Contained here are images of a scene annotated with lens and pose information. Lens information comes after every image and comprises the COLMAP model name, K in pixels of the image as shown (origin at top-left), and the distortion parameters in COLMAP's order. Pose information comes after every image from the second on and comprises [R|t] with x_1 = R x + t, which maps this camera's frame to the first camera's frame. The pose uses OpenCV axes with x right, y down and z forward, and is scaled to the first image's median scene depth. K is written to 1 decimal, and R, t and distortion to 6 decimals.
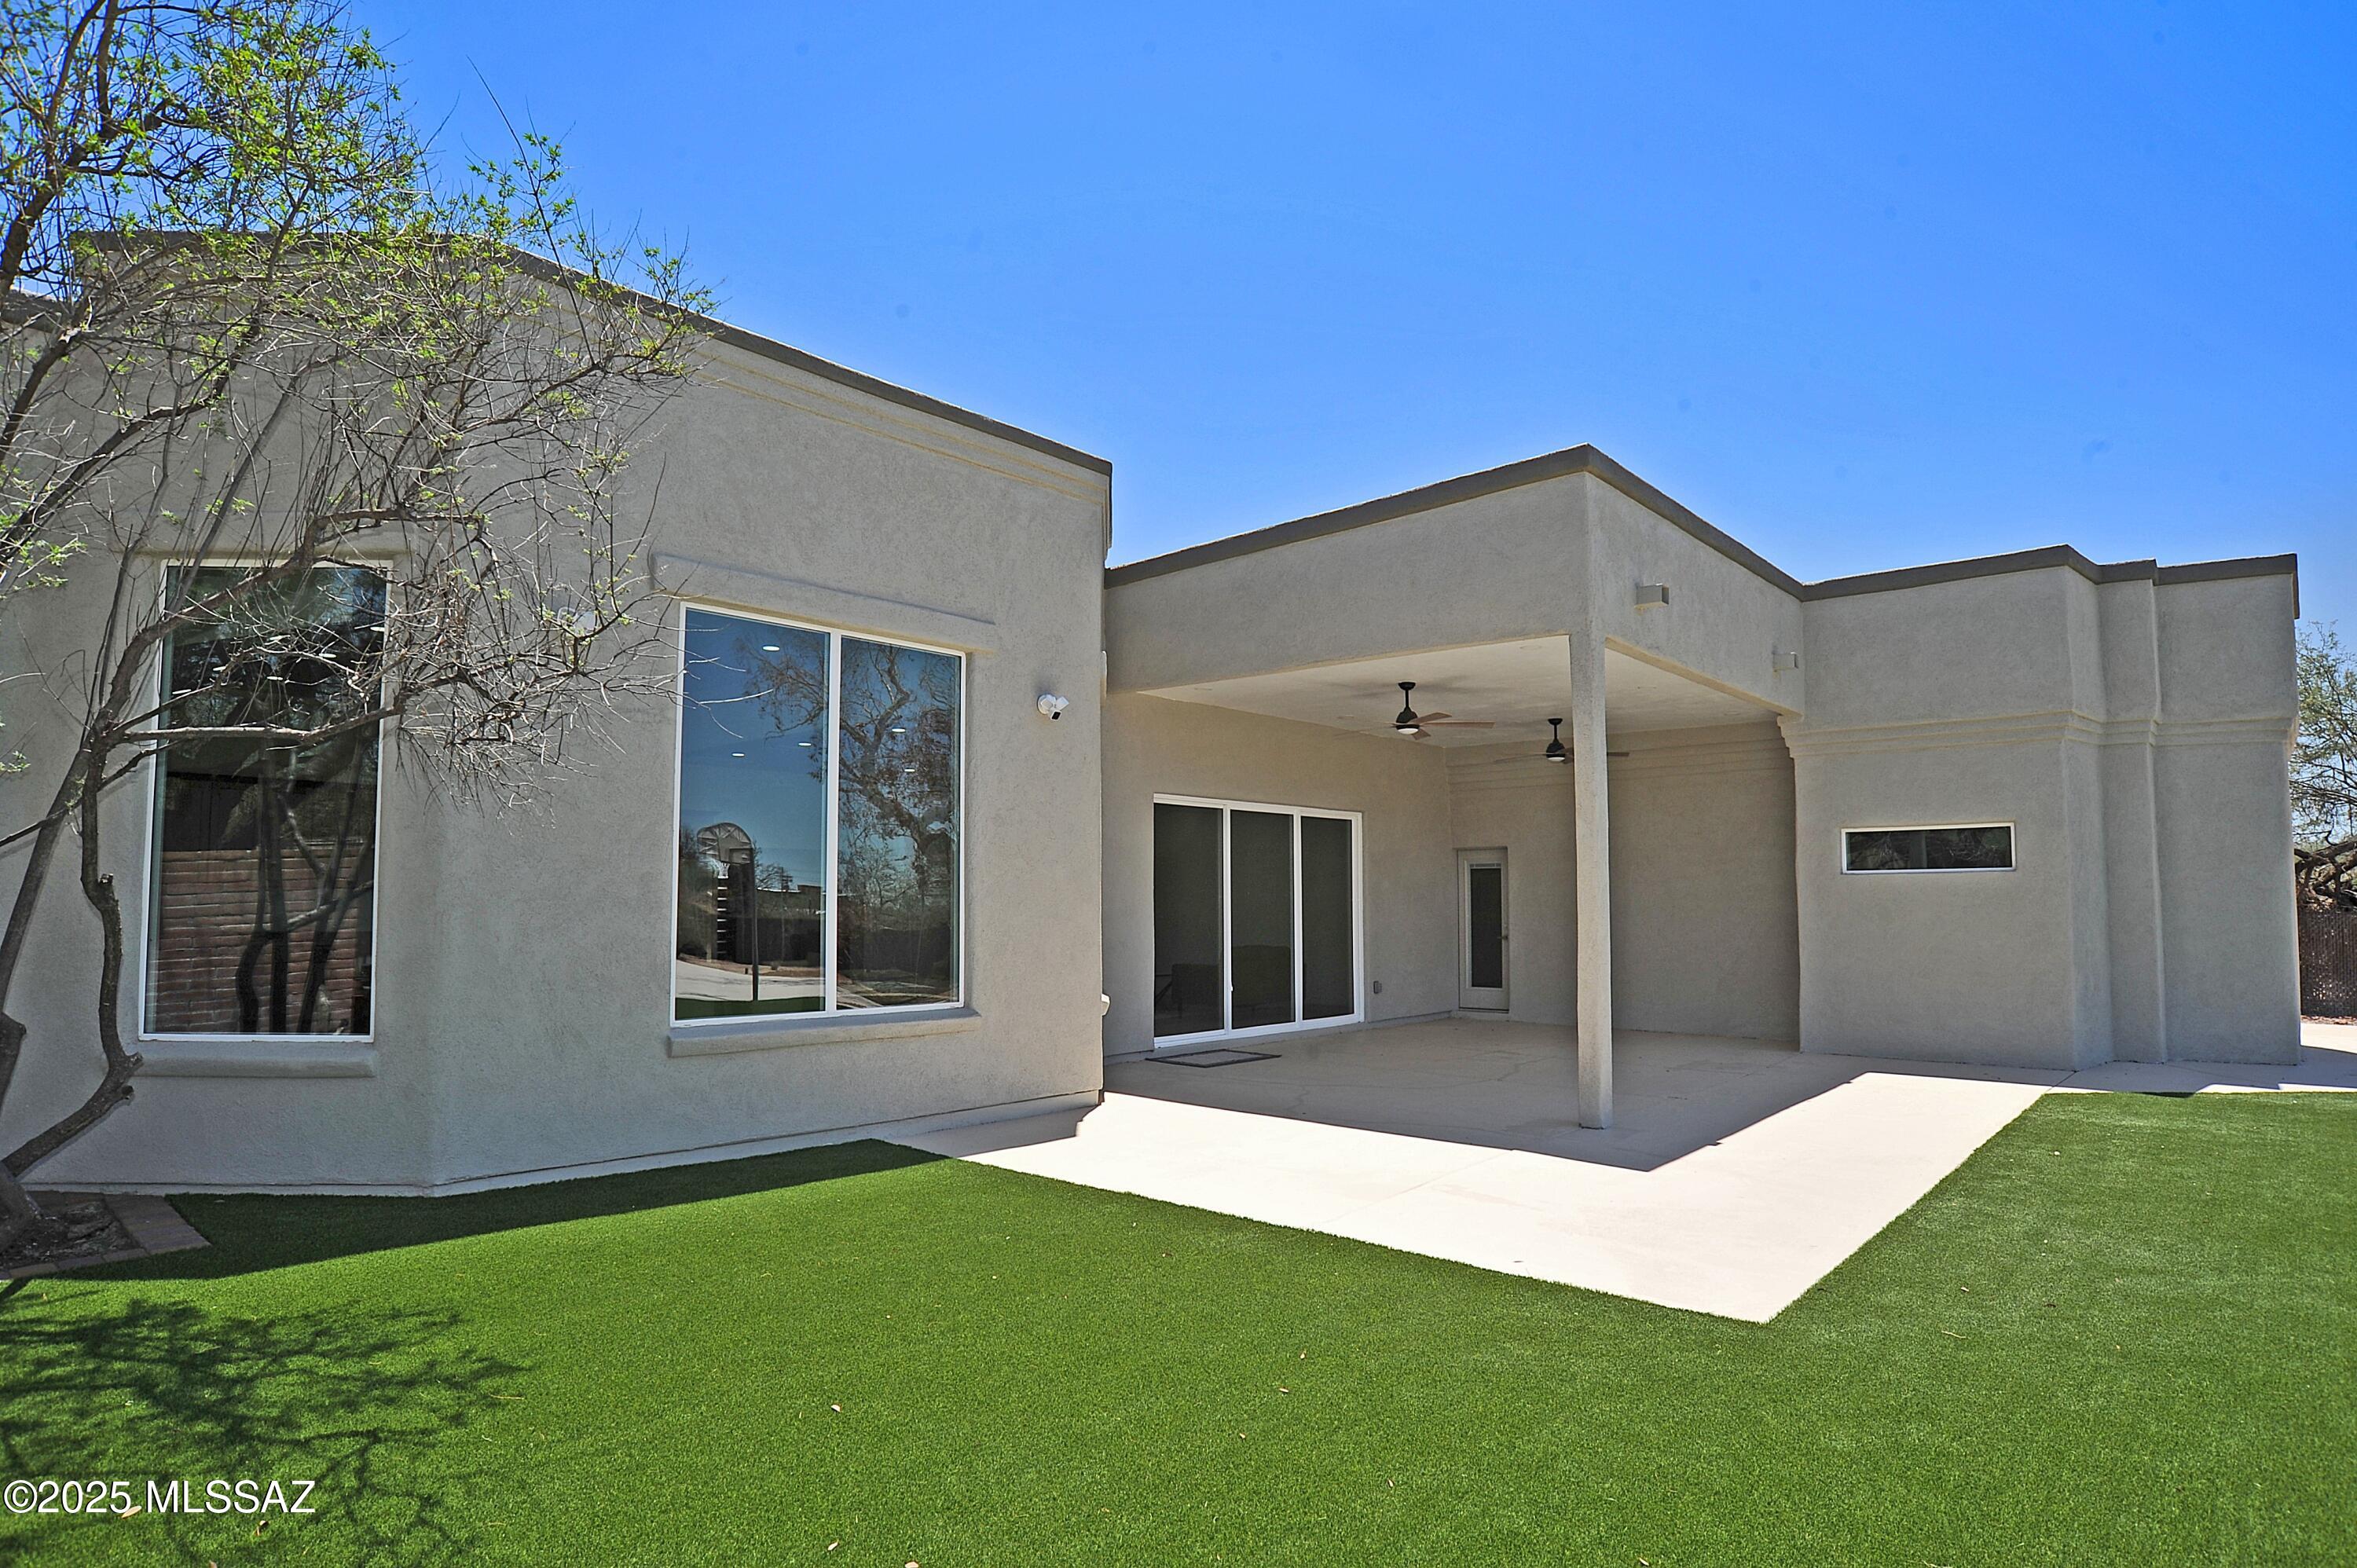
lens RADIAL K [[1272.2, 0, 1178.3], [0, 1272.2, 856.9], [0, 0, 1]] dist [-0.044206, -0.000009]
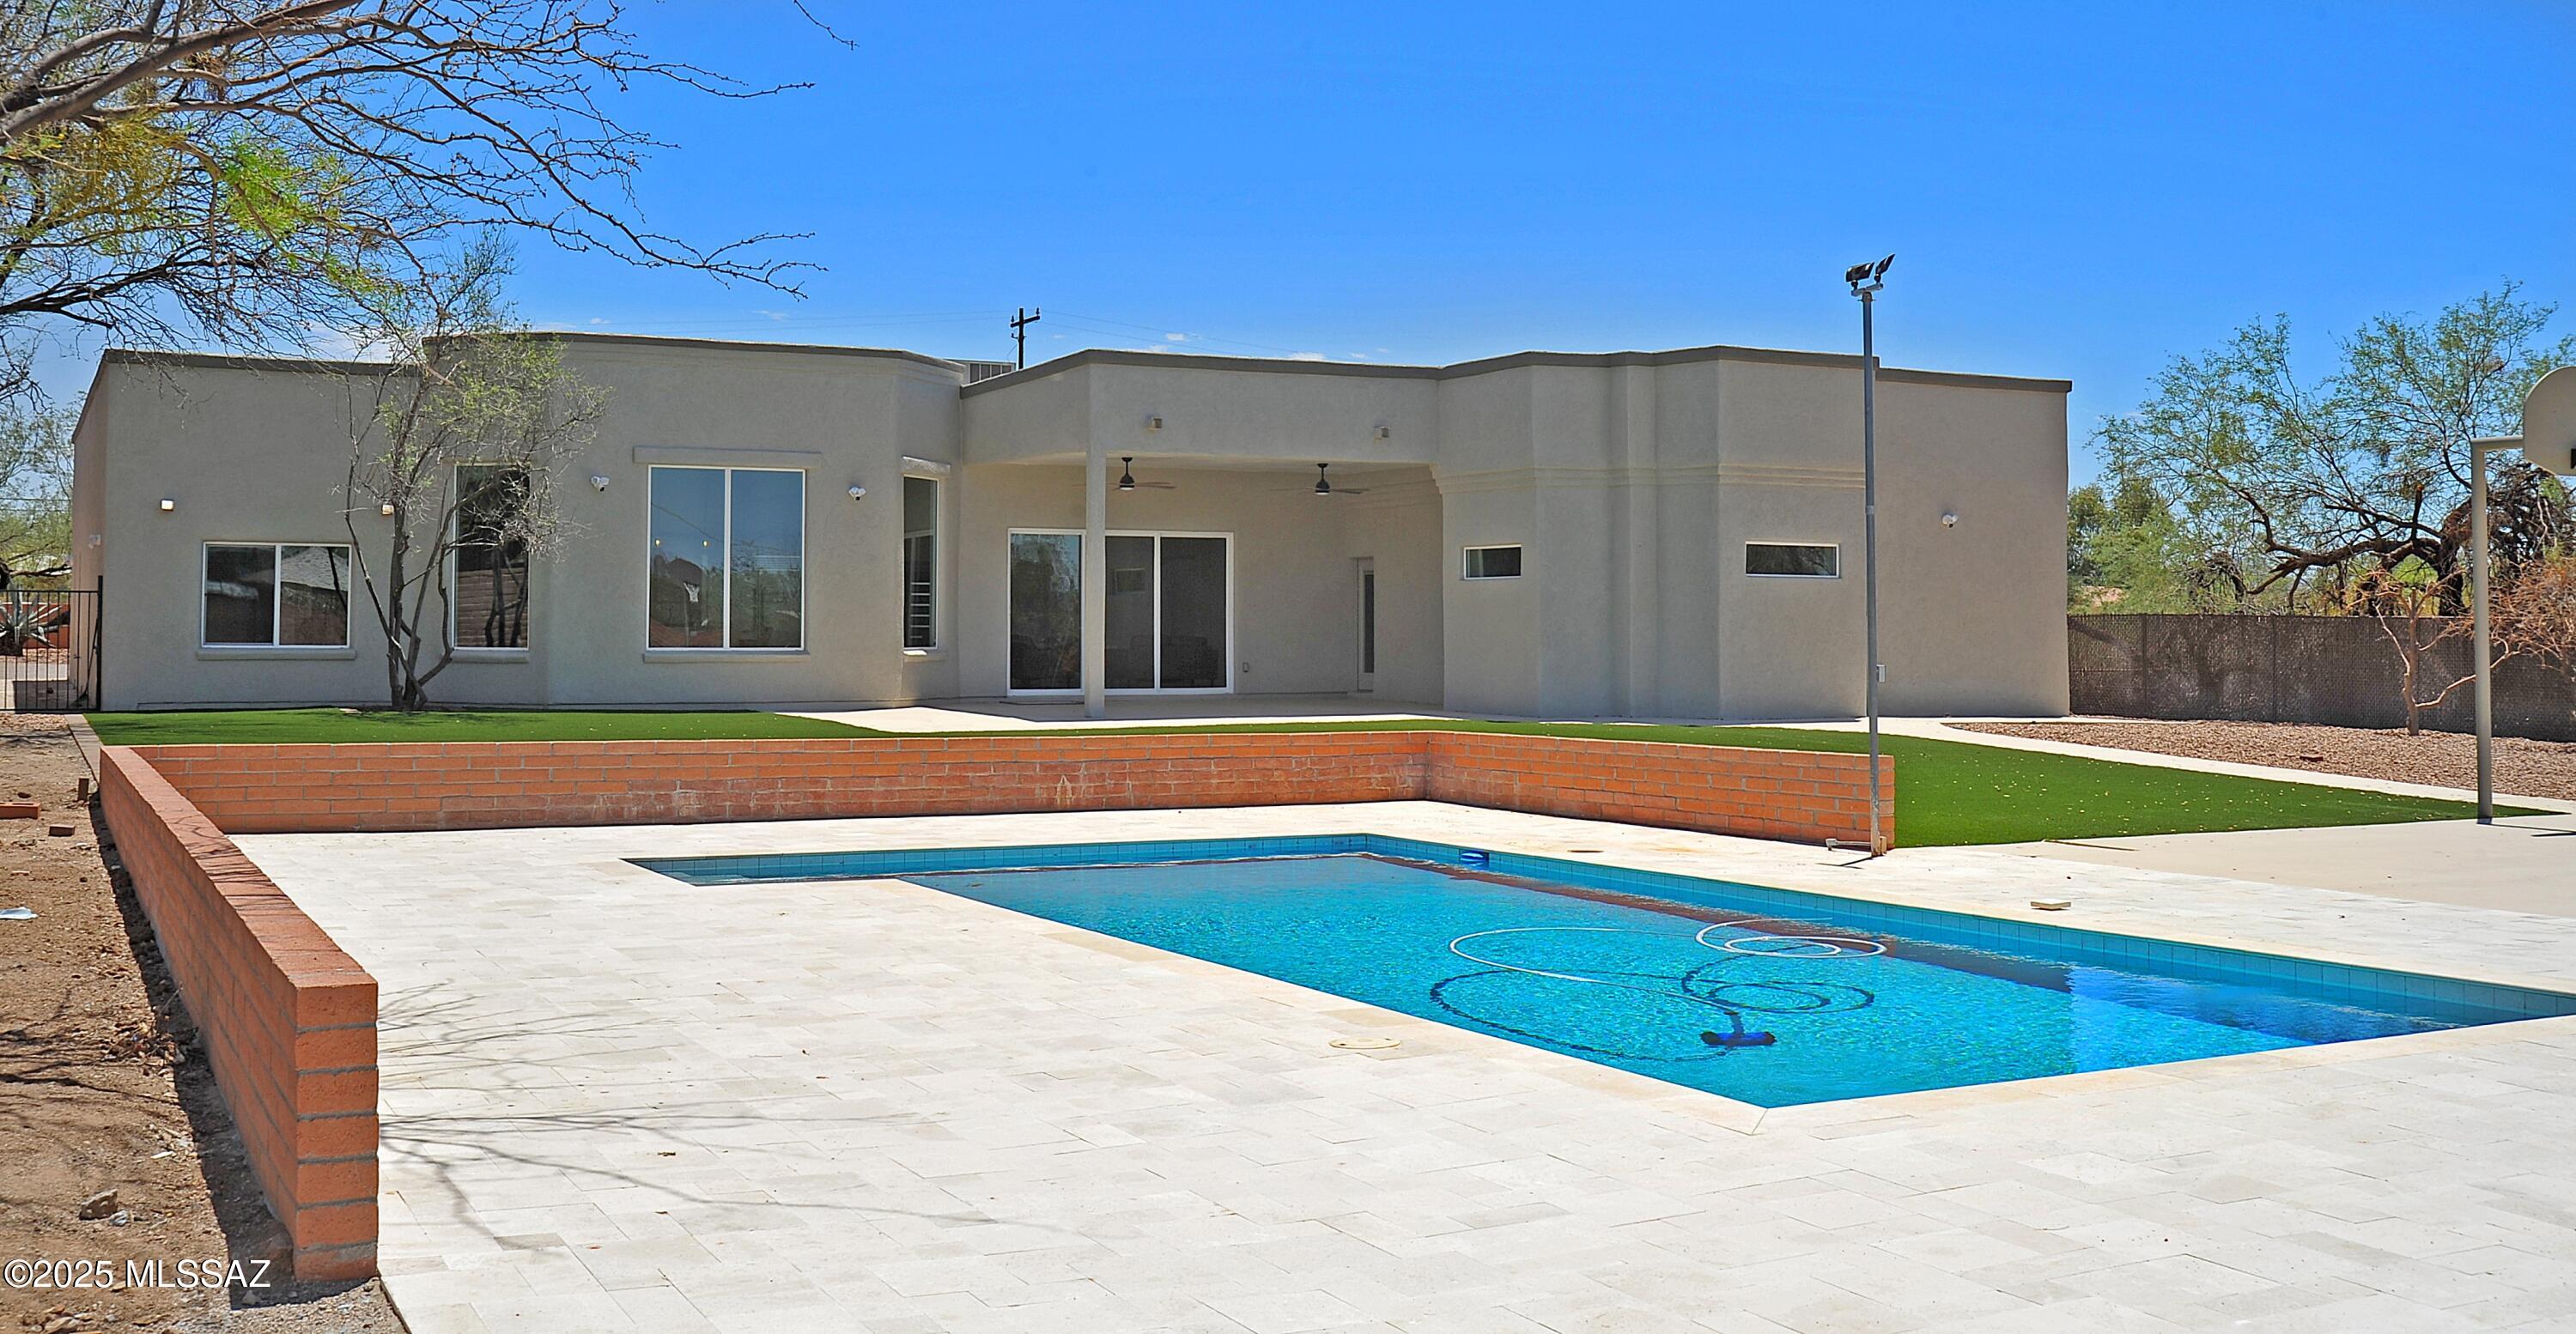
lens RADIAL K [[2398.9, 0, 1288.0], [0, 2398.9, 667.0], [0, 0, 1]] dist [-0.008382, -0.005881]
pose [[0.937816, 0.009294, -0.347008, 1.765658], [0.009657, 0.998556, 0.052845, -0.045215], [0.346998, -0.052910, 0.936372, -2.150127]]
